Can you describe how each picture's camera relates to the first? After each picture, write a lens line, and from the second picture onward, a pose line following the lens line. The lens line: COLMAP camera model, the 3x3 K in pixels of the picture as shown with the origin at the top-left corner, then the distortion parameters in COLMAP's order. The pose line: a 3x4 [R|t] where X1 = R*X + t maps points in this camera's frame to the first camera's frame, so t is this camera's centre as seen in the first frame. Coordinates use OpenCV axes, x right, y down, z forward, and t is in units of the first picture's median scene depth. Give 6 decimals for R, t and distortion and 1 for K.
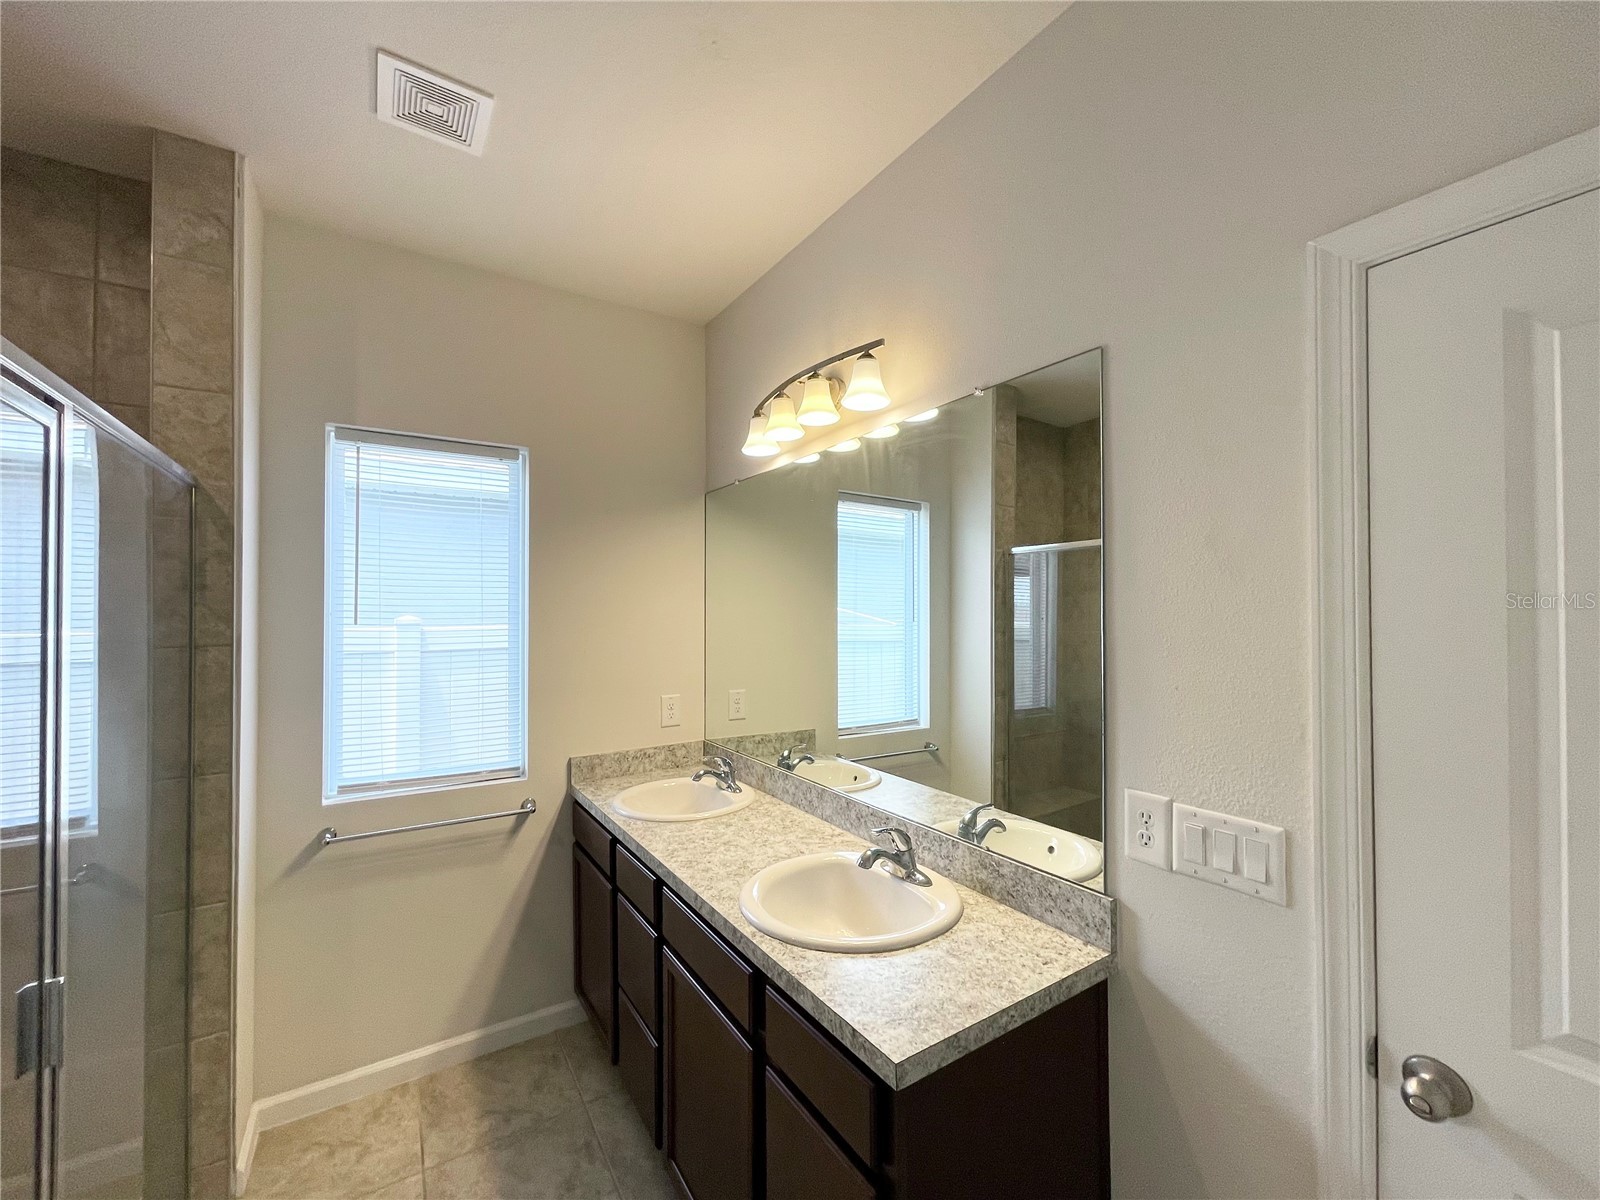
lens RADIAL K [[631.8, 0, 778.6], [0, 631.8, 609.4], [0, 0, 1]] dist [0.000202, -0.000043]
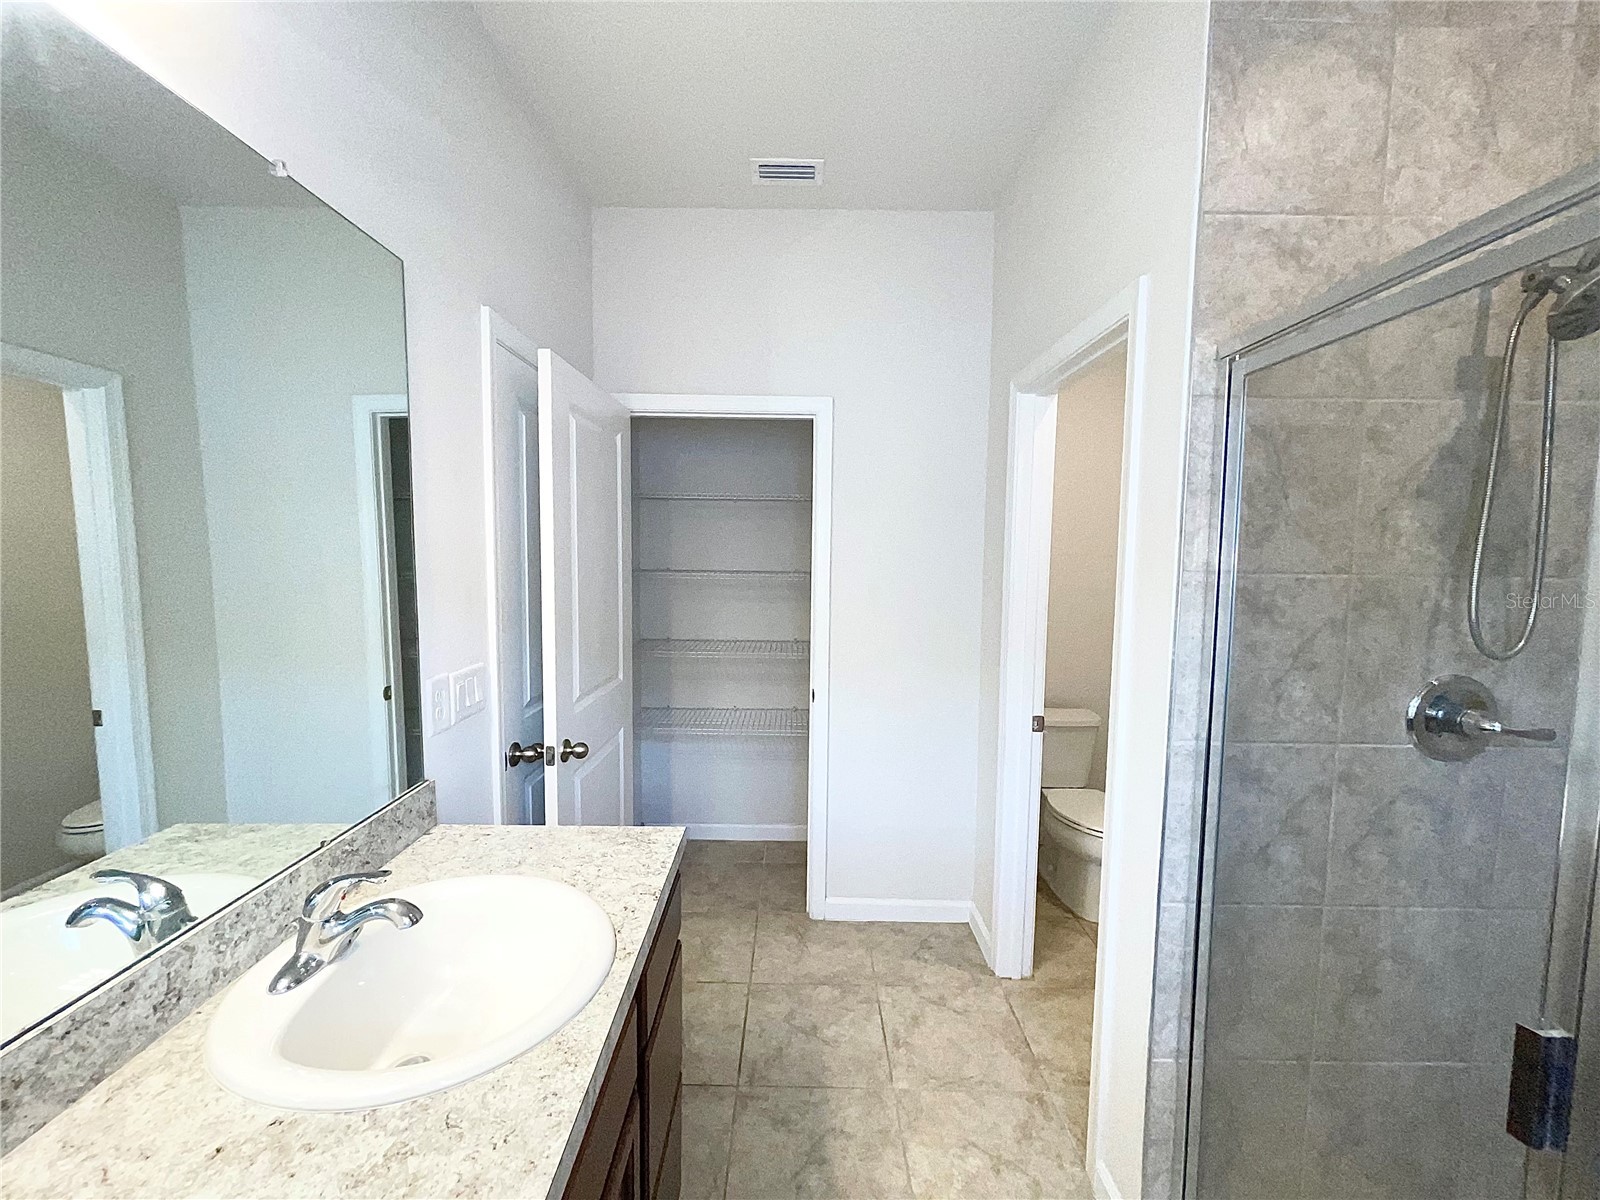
lens RADIAL K [[645.5, 0, 795.6], [0, 645.5, 600.5], [0, 0, 1]] dist [0.002301, -0.000502]
pose [[-0.849652, -0.051869, 0.524787, -0.509687], [-0.018225, 0.997445, 0.069078, 0.035349], [-0.527029, 0.049128, -0.848426, 1.325100]]
